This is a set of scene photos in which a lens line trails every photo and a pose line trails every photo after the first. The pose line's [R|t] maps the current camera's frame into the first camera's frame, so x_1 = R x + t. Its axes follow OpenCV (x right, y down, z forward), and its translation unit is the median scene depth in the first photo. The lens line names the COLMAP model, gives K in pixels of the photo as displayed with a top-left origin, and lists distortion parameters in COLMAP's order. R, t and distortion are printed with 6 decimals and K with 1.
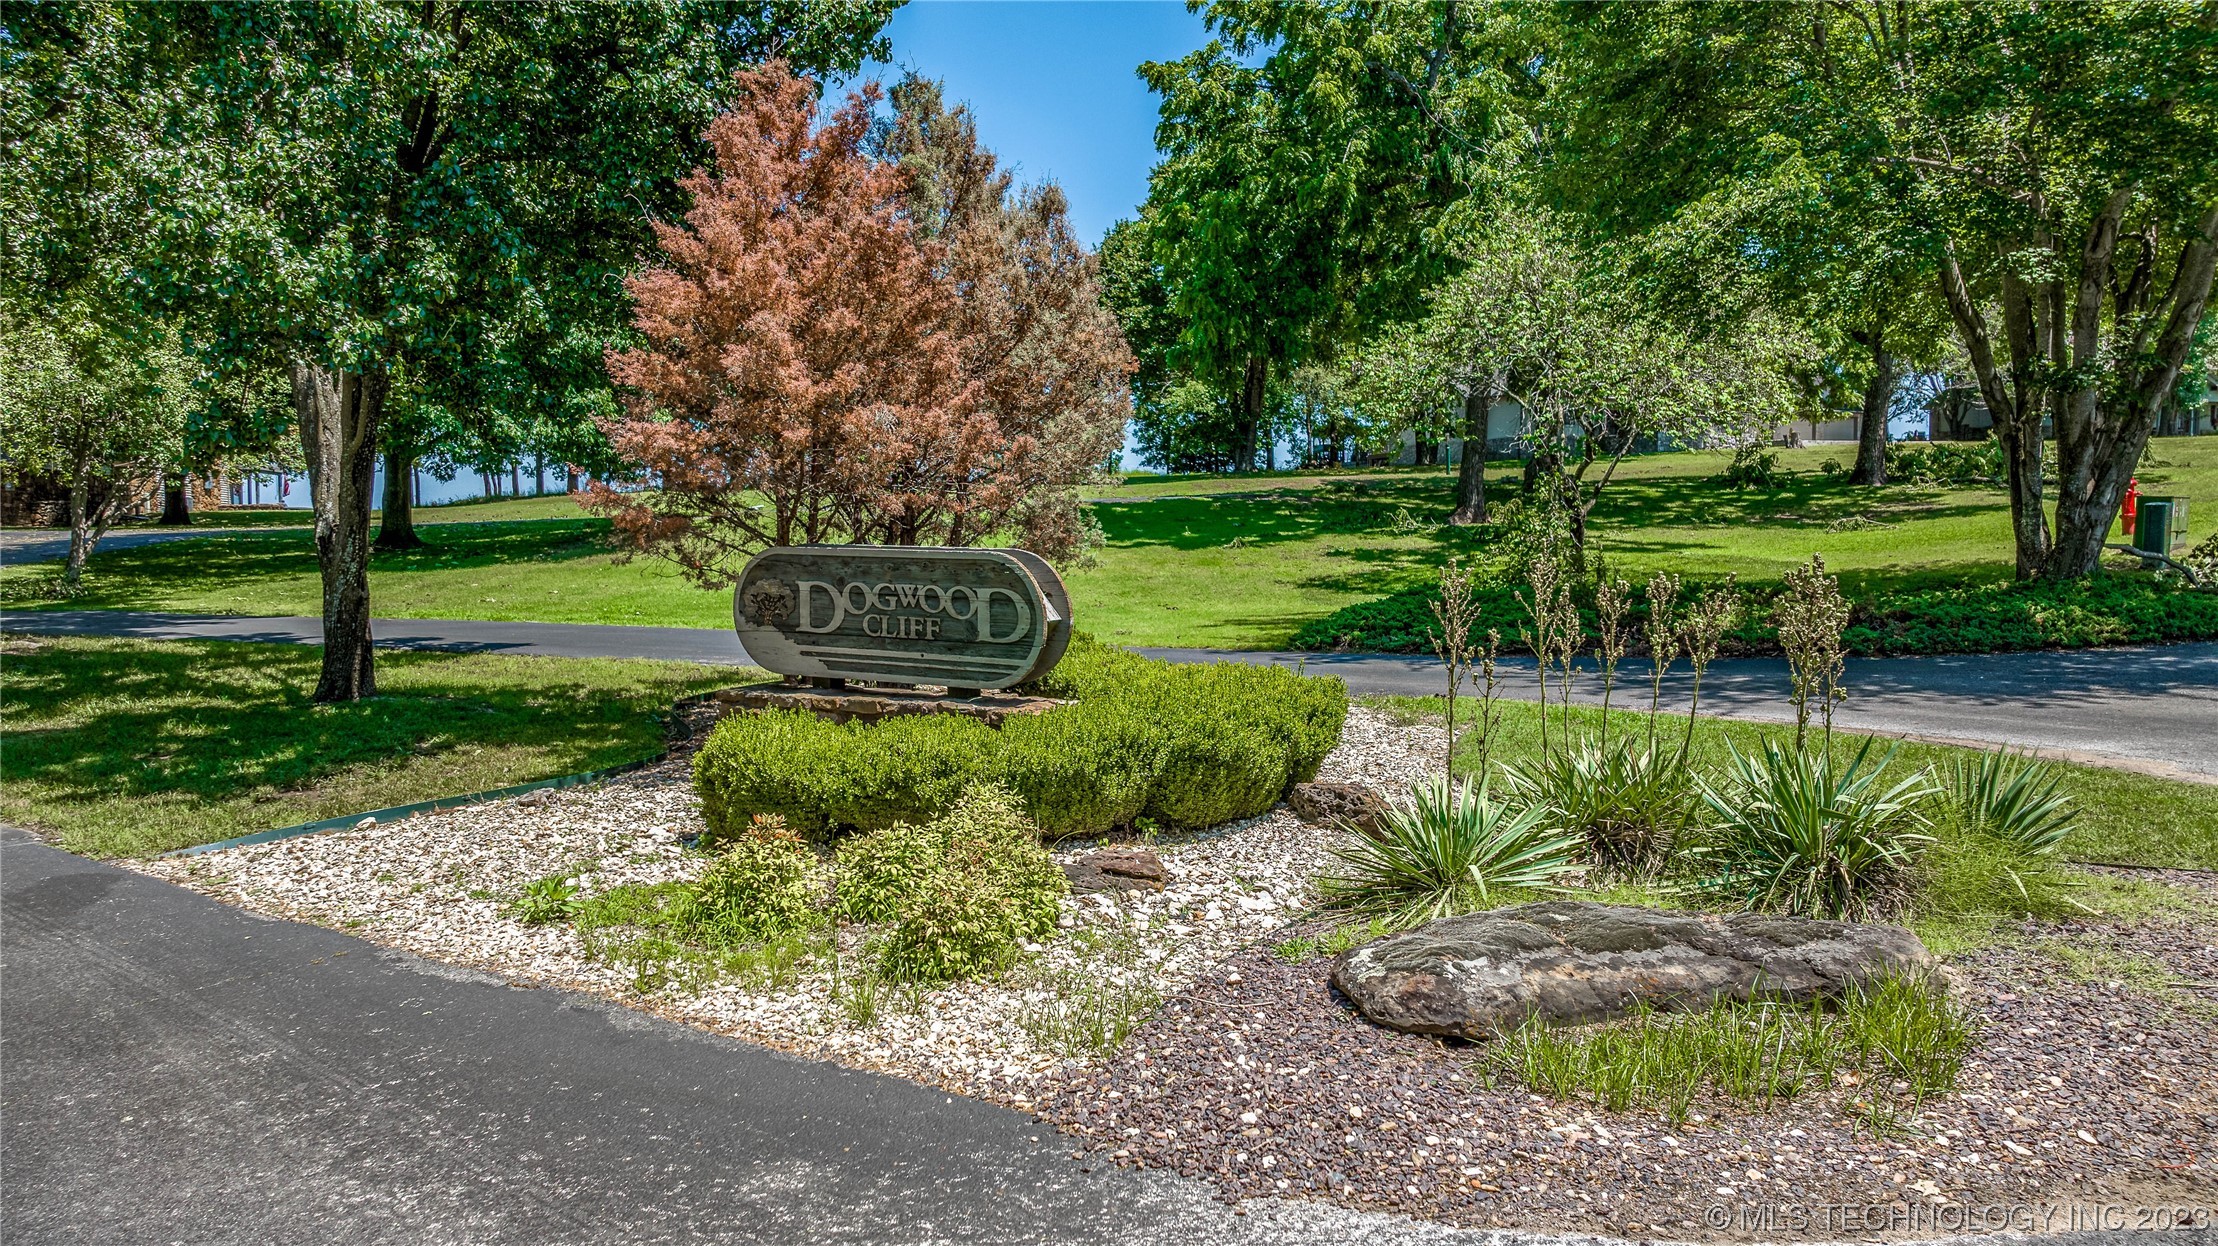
lens RADIAL K [[1596.8, 0, 1111.0], [0, 1596.8, 626.8], [0, 0, 1]] dist [-0.008674, 0.001851]
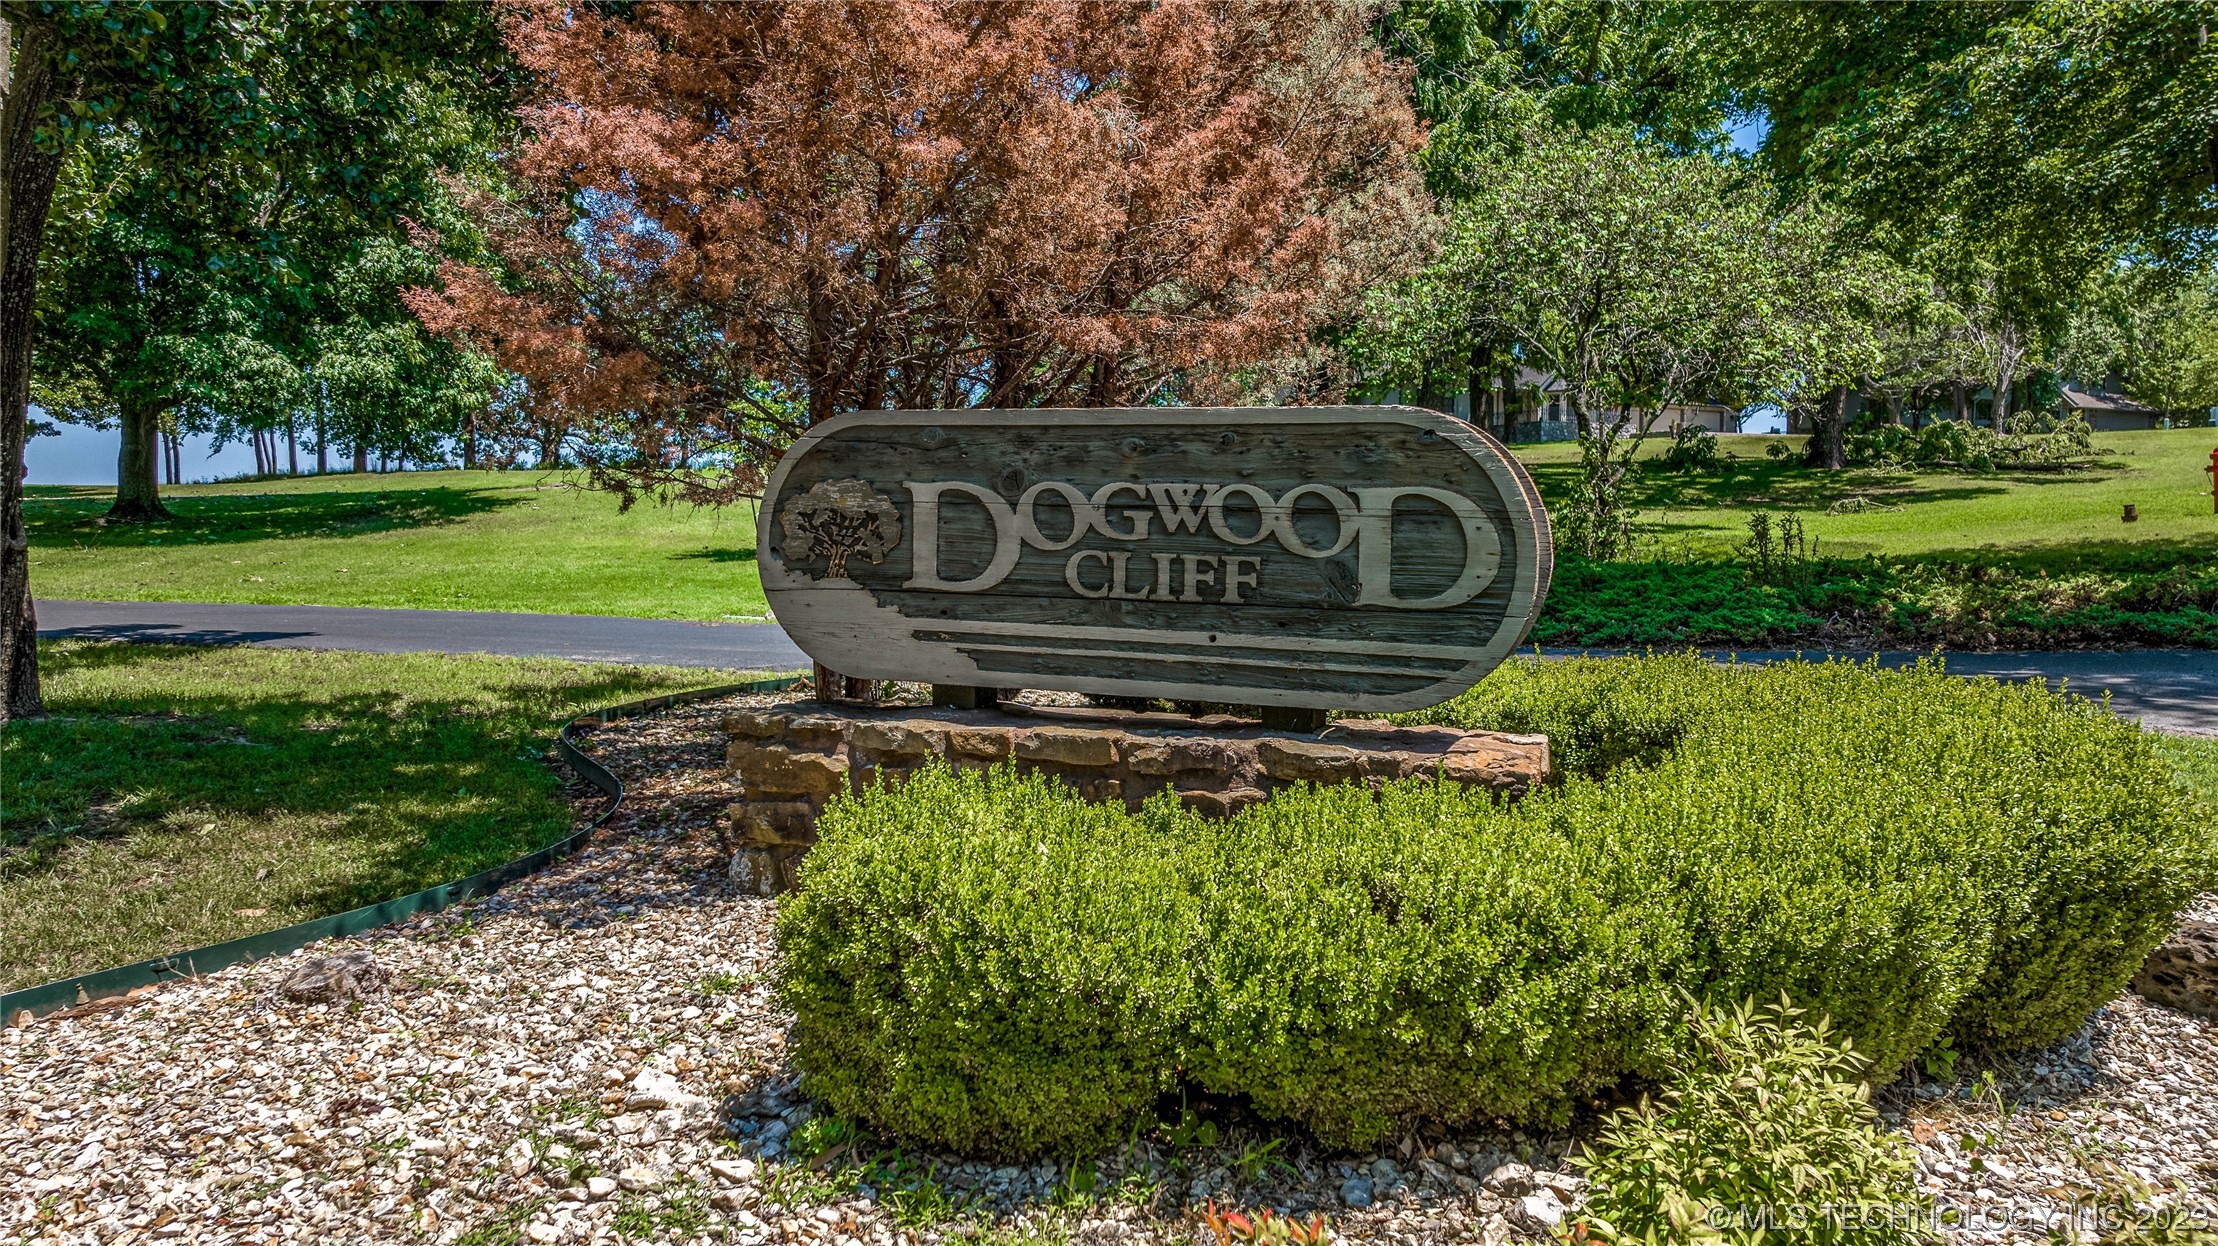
lens RADIAL K [[1596.8, 0, 1106.5], [0, 1596.8, 622.7], [0, 0, 1]] dist [-0.008674, 0.001851]
pose [[0.993460, 0.001405, 0.114173, -0.163805], [-0.001154, 0.999997, -0.002259, 0.011915], [-0.114176, 0.002113, 0.993458, 0.447237]]
